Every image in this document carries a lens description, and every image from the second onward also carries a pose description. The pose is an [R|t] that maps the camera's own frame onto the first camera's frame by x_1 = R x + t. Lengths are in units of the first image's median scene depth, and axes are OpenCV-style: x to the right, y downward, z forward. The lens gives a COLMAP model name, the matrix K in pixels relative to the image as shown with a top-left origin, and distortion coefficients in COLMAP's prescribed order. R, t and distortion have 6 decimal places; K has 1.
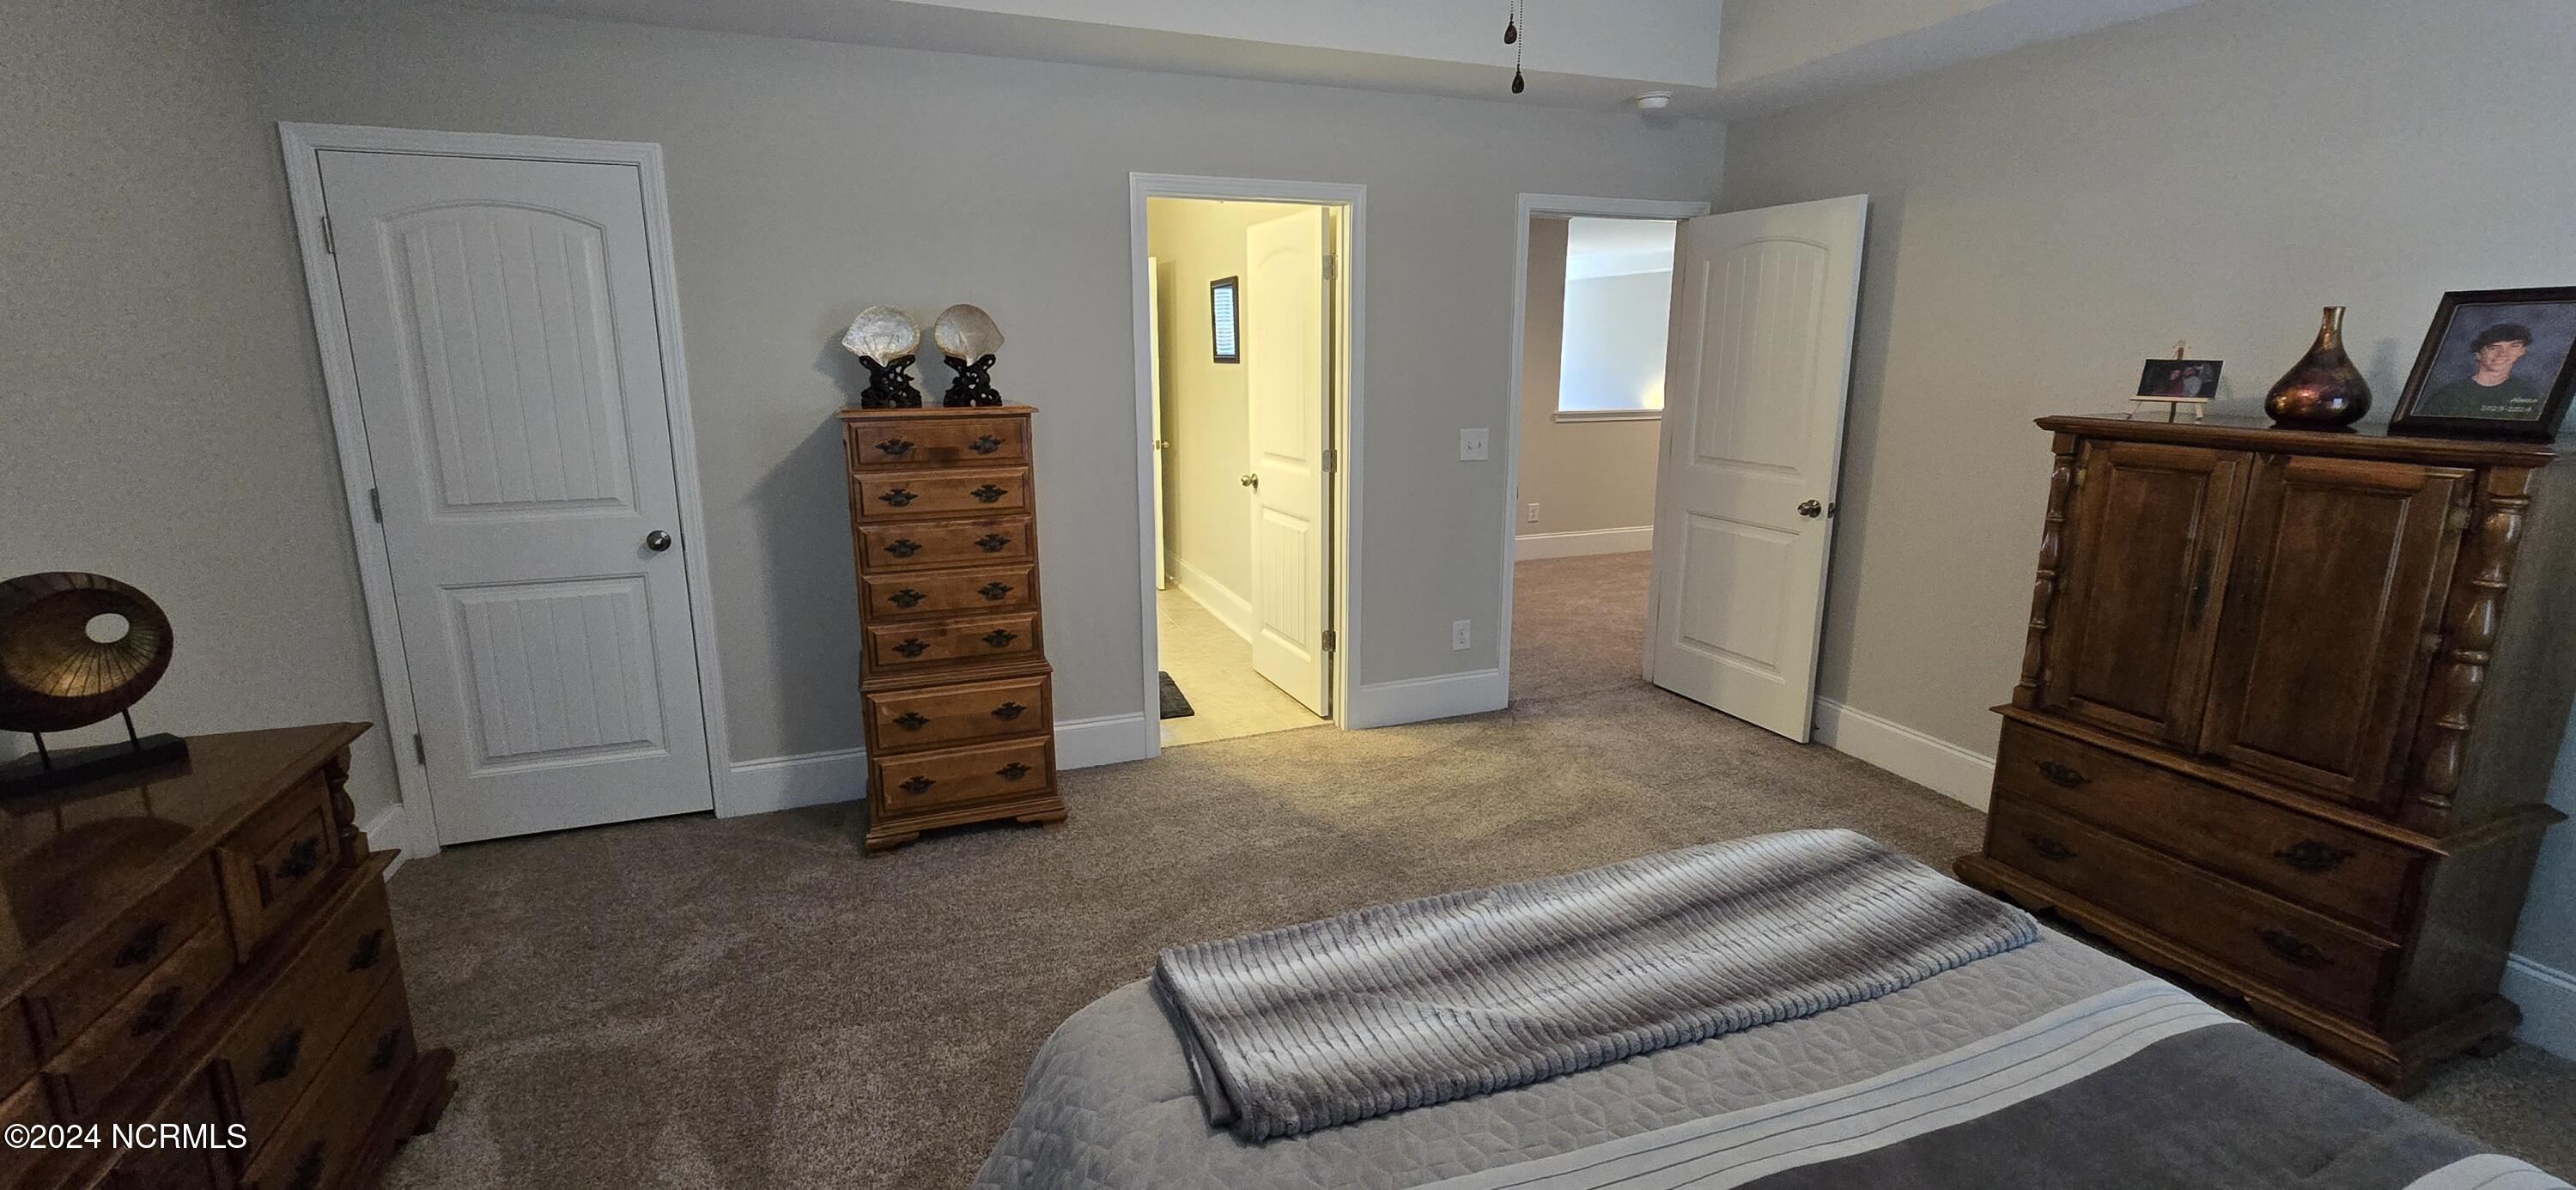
lens RADIAL K [[1061.0, 0, 1300.0], [0, 1061.0, 570.1], [0, 0, 1]] dist [0.000009, 0.000040]
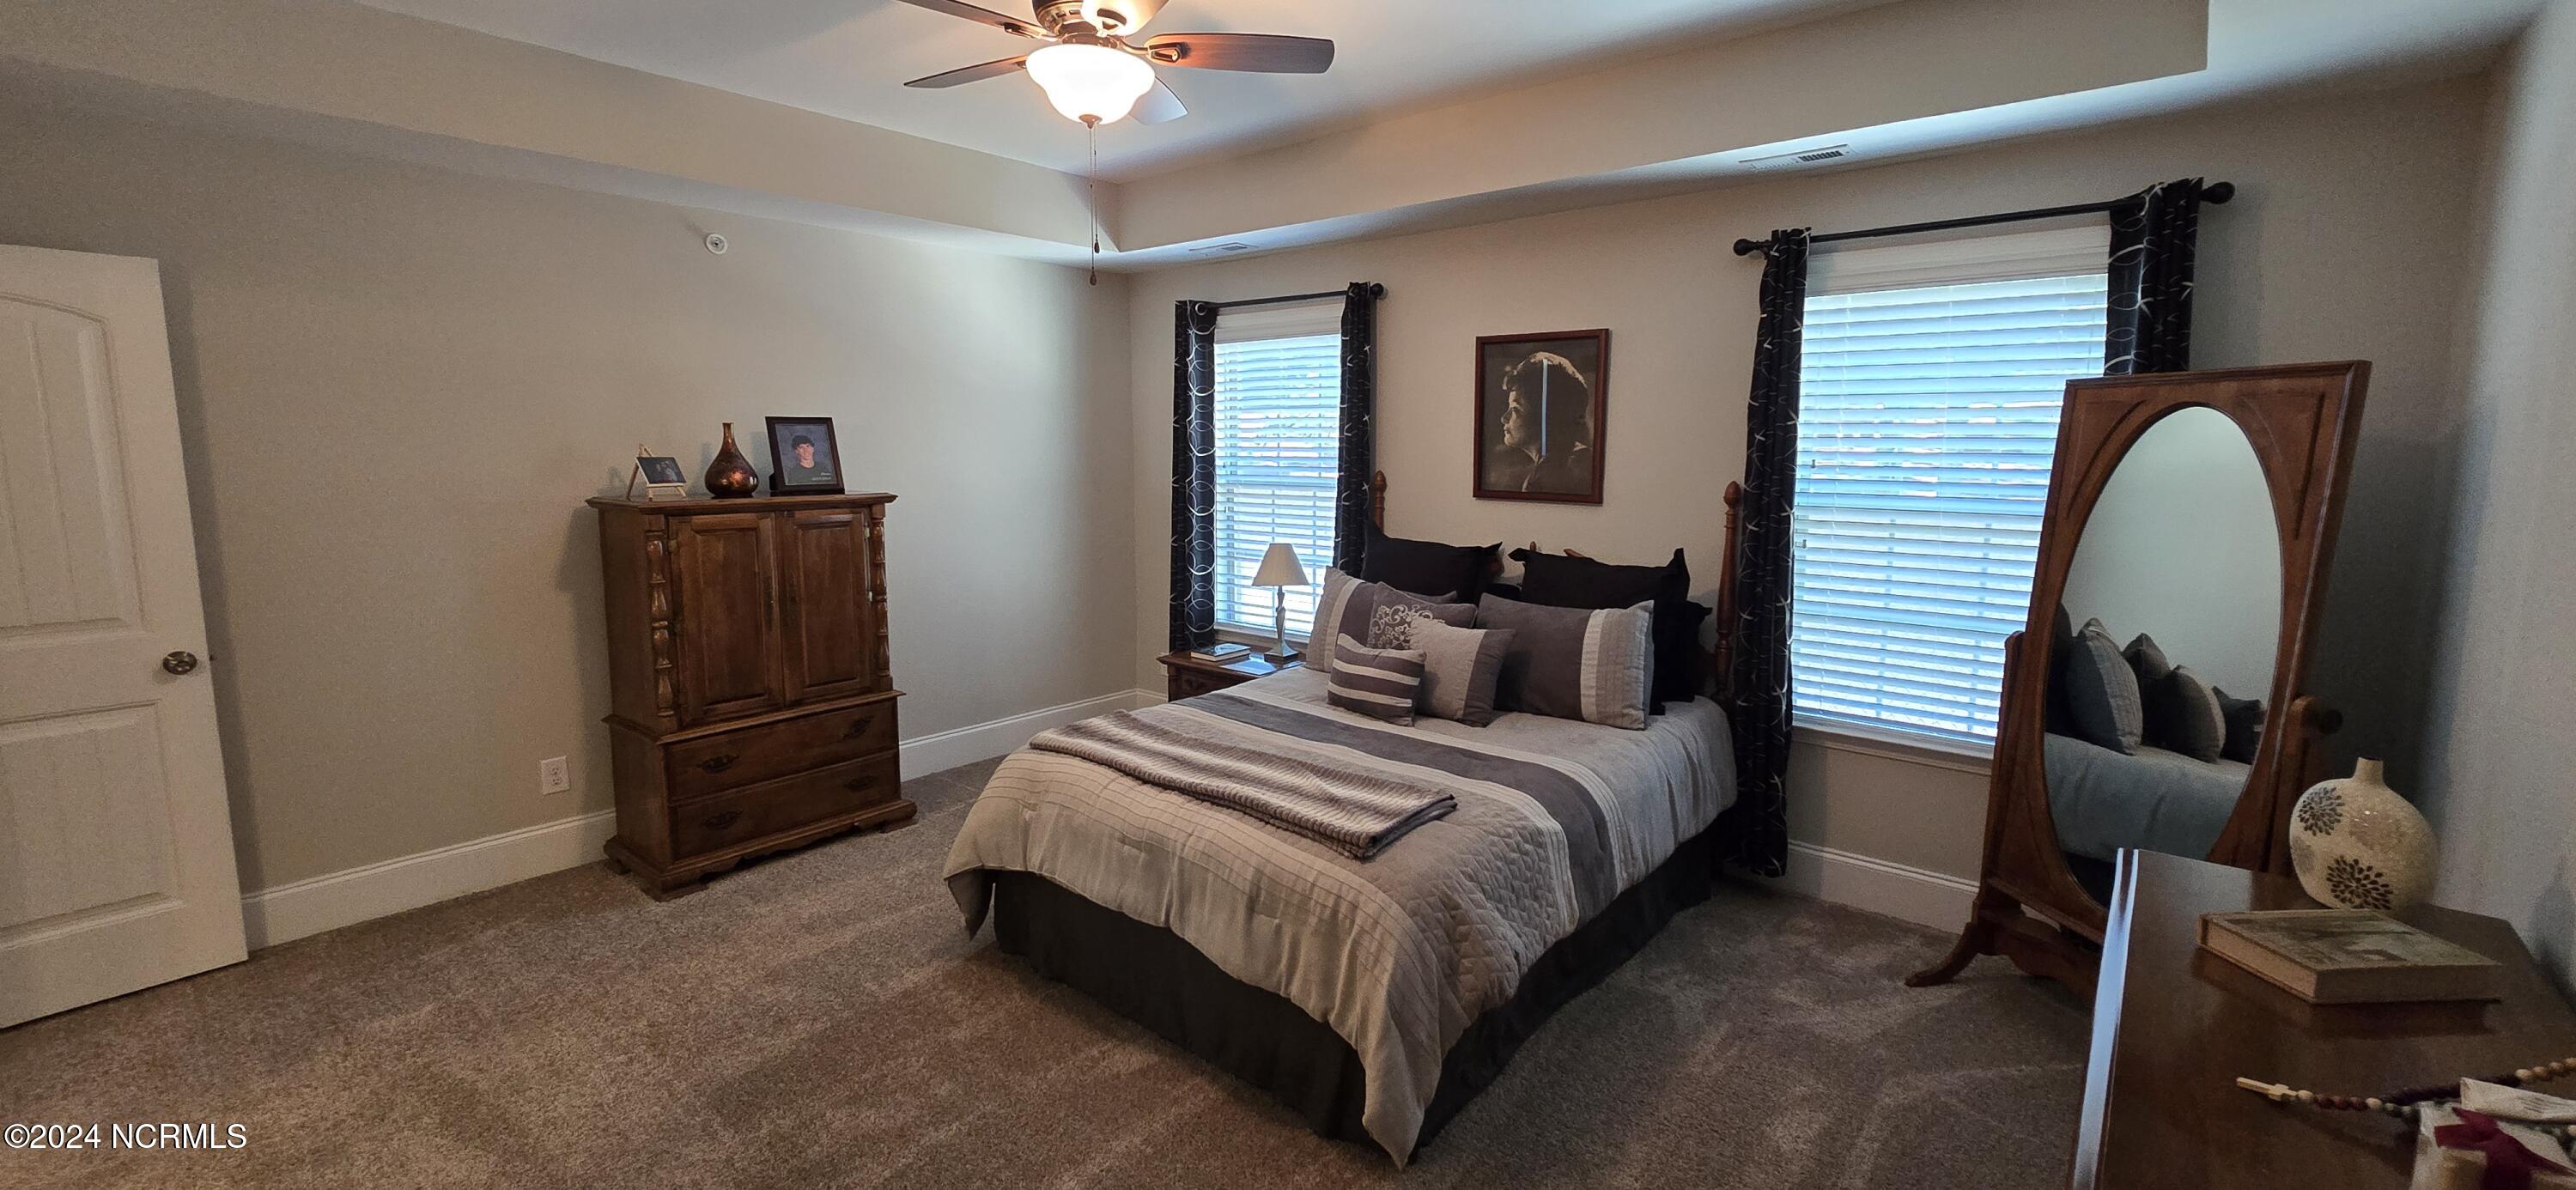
lens RADIAL K [[1061.0, 0, 1300.0], [0, 1061.0, 570.1], [0, 0, 1]] dist [0.000009, 0.000040]
pose [[-0.487521, -0.107628, 0.866453, -0.853934], [0.180477, 0.958519, 0.220611, -0.224648], [-0.854255, 0.263927, -0.447873, 1.000711]]
